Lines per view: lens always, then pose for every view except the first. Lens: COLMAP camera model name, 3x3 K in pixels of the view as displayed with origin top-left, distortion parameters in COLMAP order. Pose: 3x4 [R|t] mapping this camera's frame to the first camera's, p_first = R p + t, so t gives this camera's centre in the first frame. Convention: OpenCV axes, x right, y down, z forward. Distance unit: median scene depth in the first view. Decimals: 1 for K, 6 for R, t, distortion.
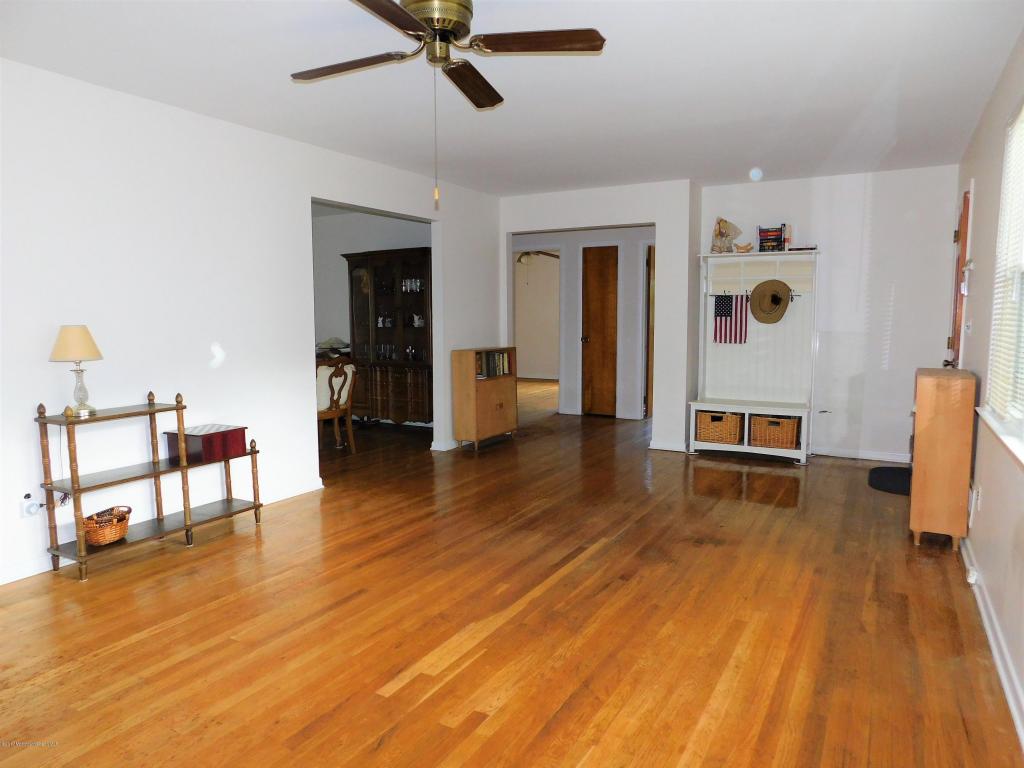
lens RADIAL K [[675.7, 0, 511.3], [0, 675.7, 379.9], [0, 0, 1]] dist [-0.067498, 0.052884]
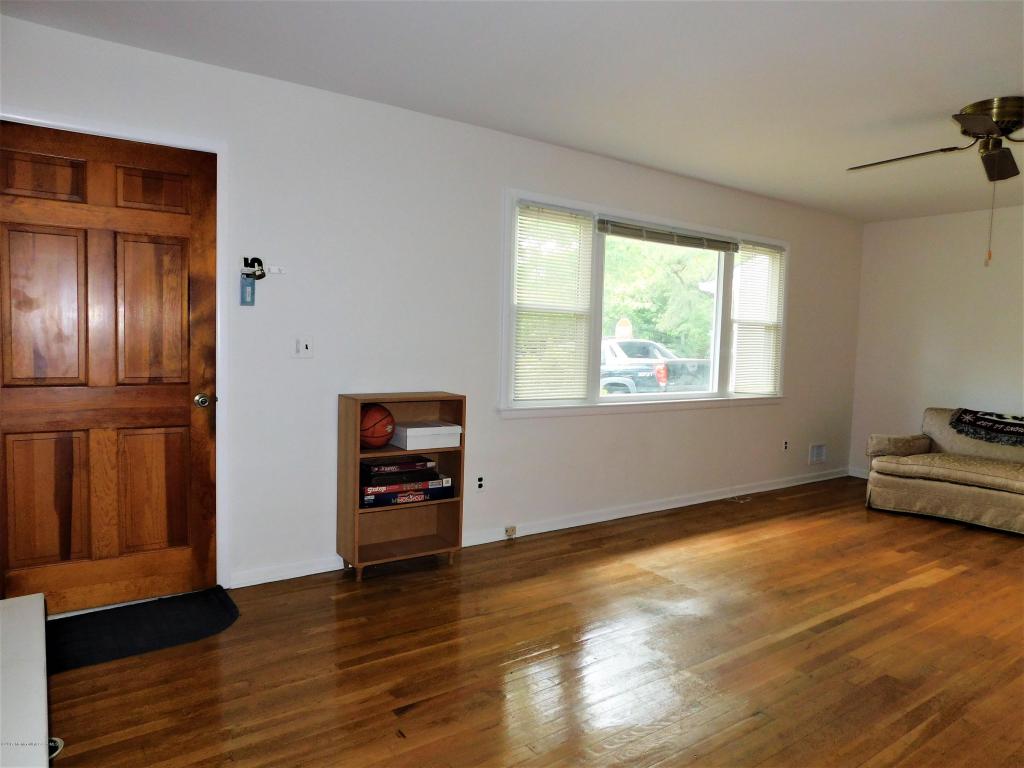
lens RADIAL K [[682.4, 0, 510.5], [0, 682.4, 390.5], [0, 0, 1]] dist [-0.068753, 0.063518]
pose [[-0.911378, -0.060960, 0.407032, 0.151005], [0.008714, 0.985890, 0.167165, -0.214008], [-0.411479, 0.155897, -0.897987, 2.164509]]
